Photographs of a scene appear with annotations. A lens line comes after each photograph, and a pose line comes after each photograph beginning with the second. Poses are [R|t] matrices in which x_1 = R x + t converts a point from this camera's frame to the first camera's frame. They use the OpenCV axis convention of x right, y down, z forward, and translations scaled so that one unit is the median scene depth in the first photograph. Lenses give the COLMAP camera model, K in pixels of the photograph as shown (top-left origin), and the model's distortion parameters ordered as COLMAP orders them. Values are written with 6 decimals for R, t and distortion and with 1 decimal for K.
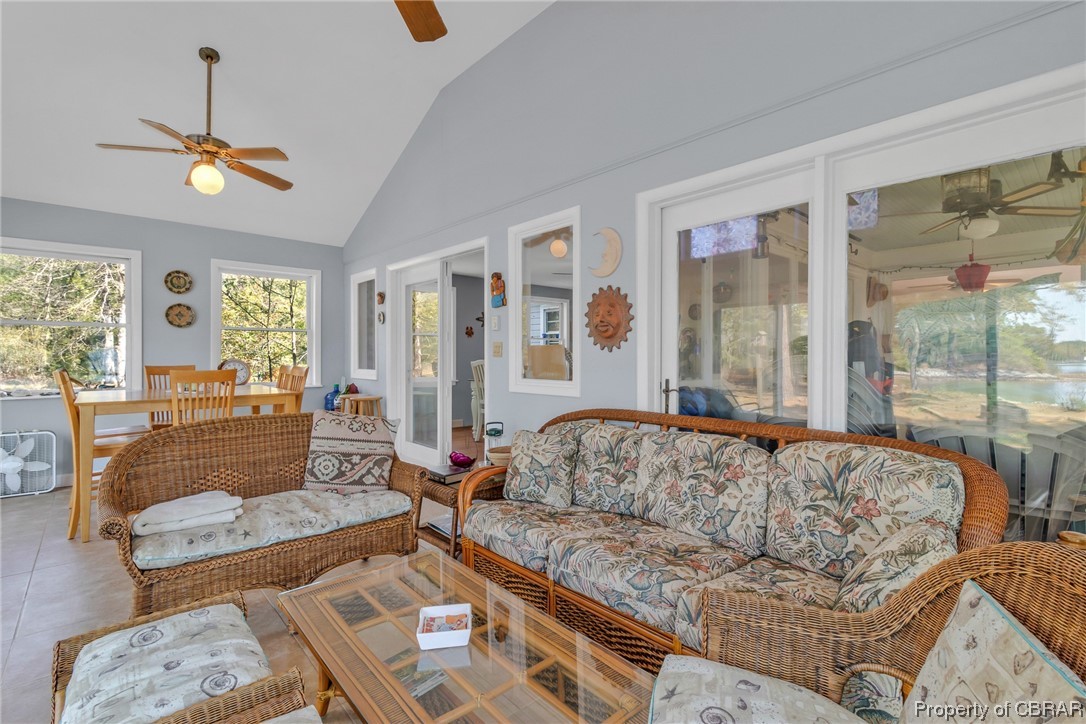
lens RADIAL K [[504.1, 0, 548.3], [0, 504.1, 358.6], [0, 0, 1]] dist [0.000406, 0.000186]
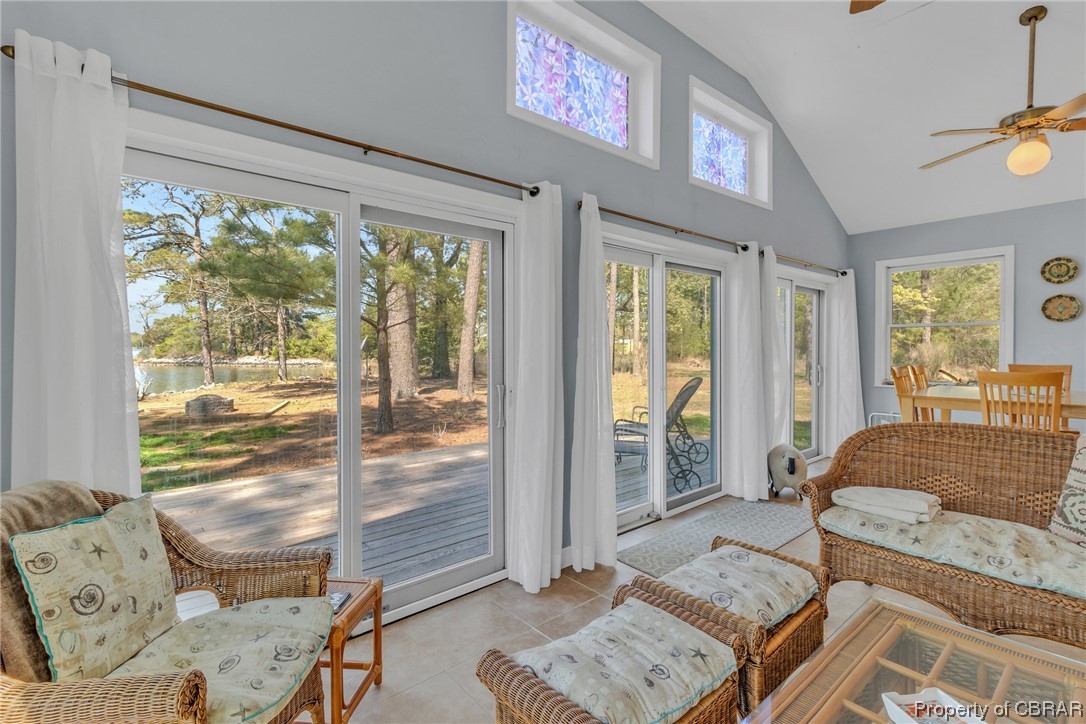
lens RADIAL K [[504.1, 0, 549.5], [0, 504.1, 355.5], [0, 0, 1]] dist [0.000406, 0.000186]
pose [[-0.014096, 0.017209, -0.999753, 0.319742], [-0.008287, 0.999816, 0.017327, -0.020813], [0.999866, 0.008529, -0.013951, 0.236185]]
